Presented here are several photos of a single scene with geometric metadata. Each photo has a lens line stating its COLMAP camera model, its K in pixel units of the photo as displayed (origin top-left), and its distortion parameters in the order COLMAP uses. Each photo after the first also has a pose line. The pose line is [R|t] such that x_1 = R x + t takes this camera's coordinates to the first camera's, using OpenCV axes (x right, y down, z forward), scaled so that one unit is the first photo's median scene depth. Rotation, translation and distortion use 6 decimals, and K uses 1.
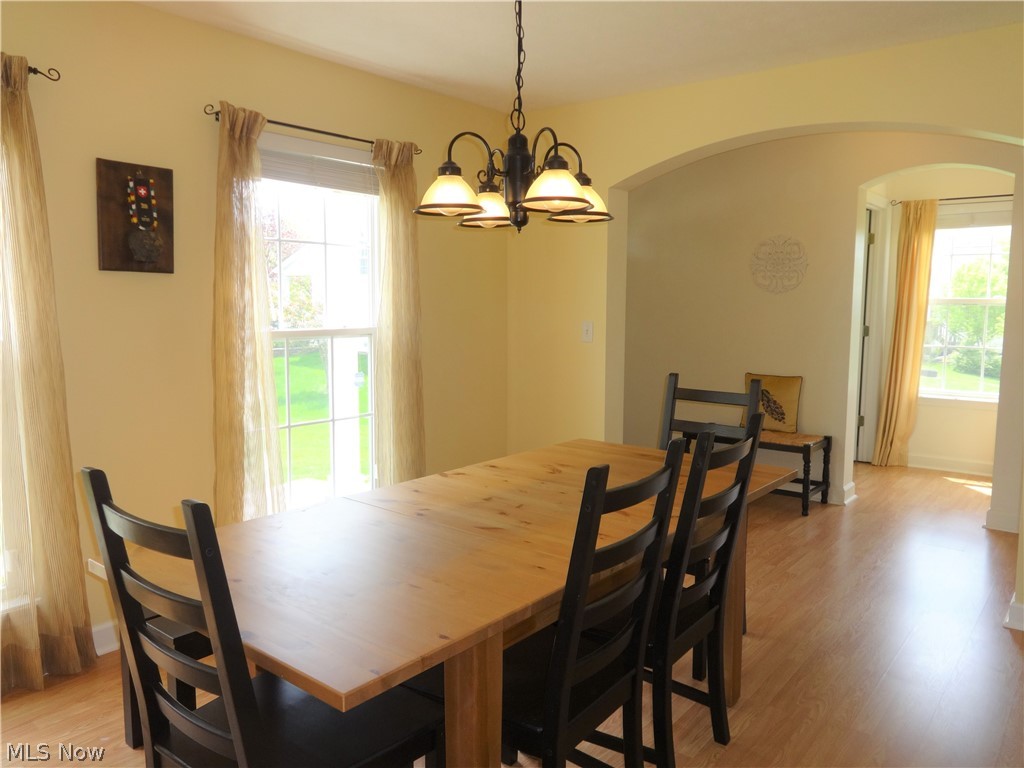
lens RADIAL K [[762.2, 0, 515.1], [0, 762.2, 383.6], [0, 0, 1]] dist [0.000444, 0.003255]
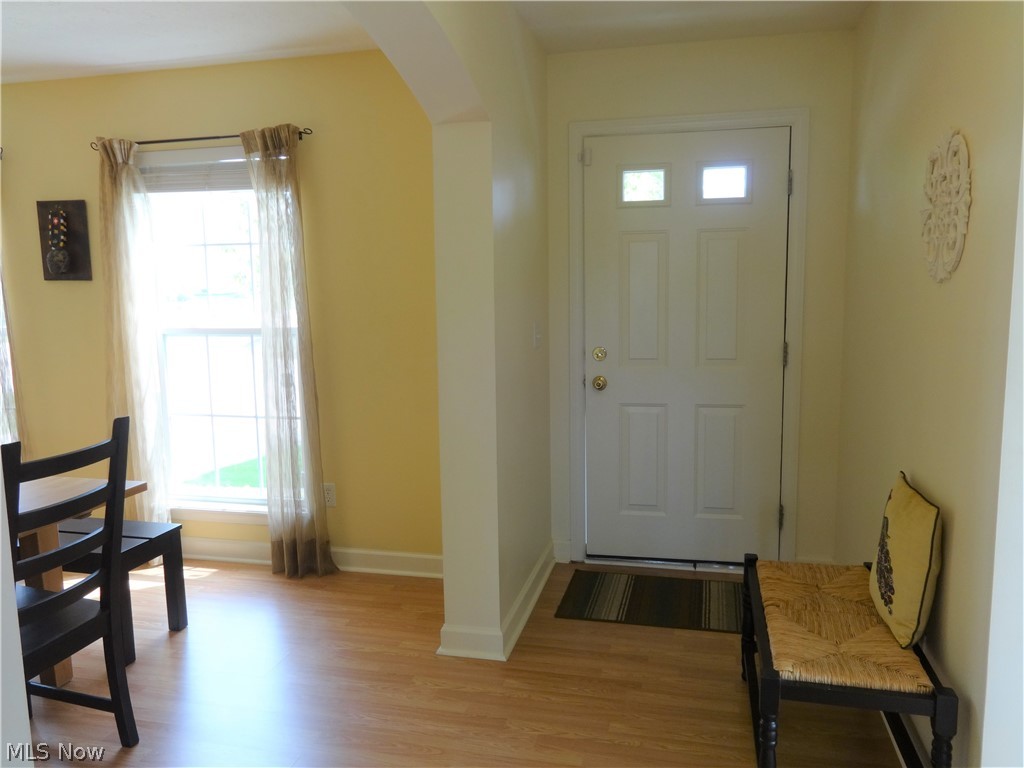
lens RADIAL K [[768.5, 0, 513.8], [0, 768.5, 378.8], [0, 0, 1]] dist [-0.006170, 0.010546]
pose [[0.417767, 0.105855, -0.902367, 1.089390], [-0.083865, 0.993442, 0.077712, -0.146957], [0.904675, 0.043212, 0.423905, 1.156745]]
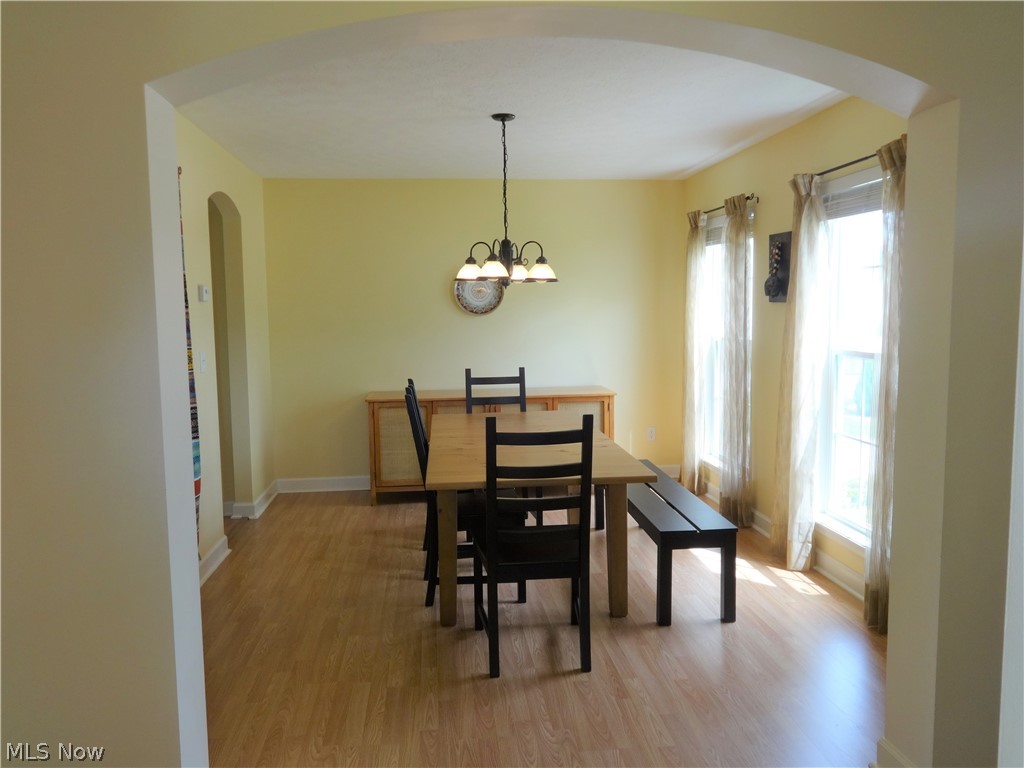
lens RADIAL K [[768.5, 0, 513.8], [0, 768.5, 378.8], [0, 0, 1]] dist [-0.006170, 0.010546]
pose [[-0.710740, 0.072470, -0.699712, 0.996307], [-0.067453, 0.983075, 0.170335, -0.224598], [0.700213, 0.168262, -0.693822, 1.742246]]
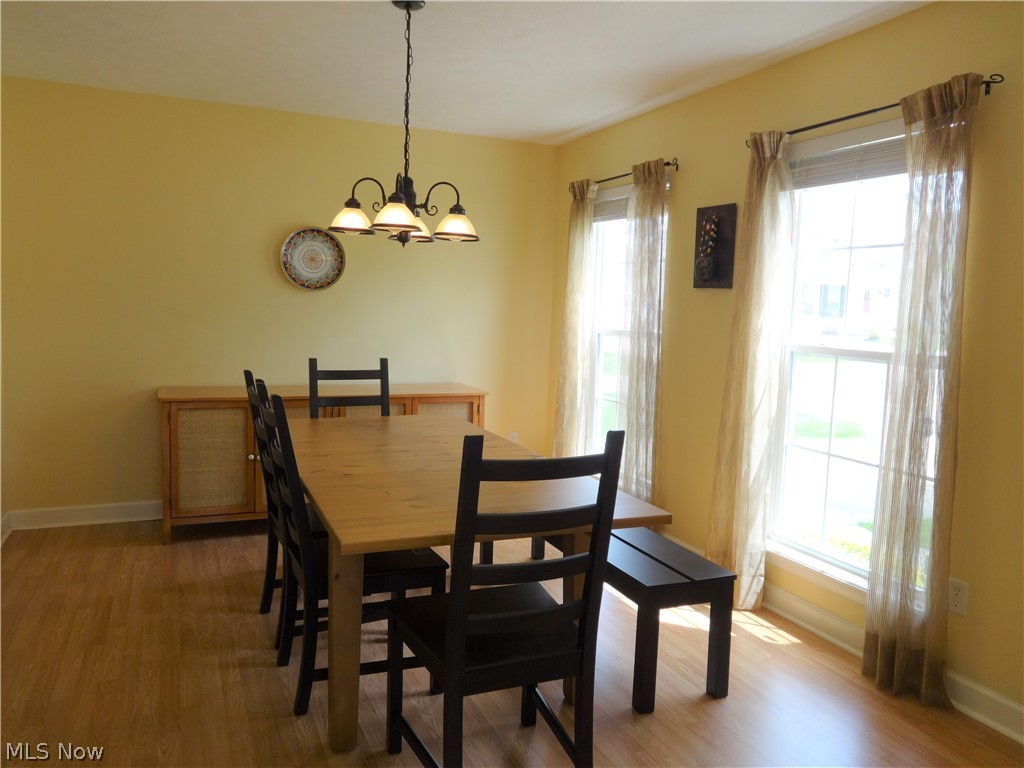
lens RADIAL K [[768.5, 0, 513.8], [0, 768.5, 378.8], [0, 0, 1]] dist [-0.006170, 0.010546]
pose [[-0.464192, 0.066181, -0.883259, 0.840307], [-0.133825, 0.980516, 0.143800, -0.139575], [0.875566, 0.184953, -0.446291, 1.331202]]
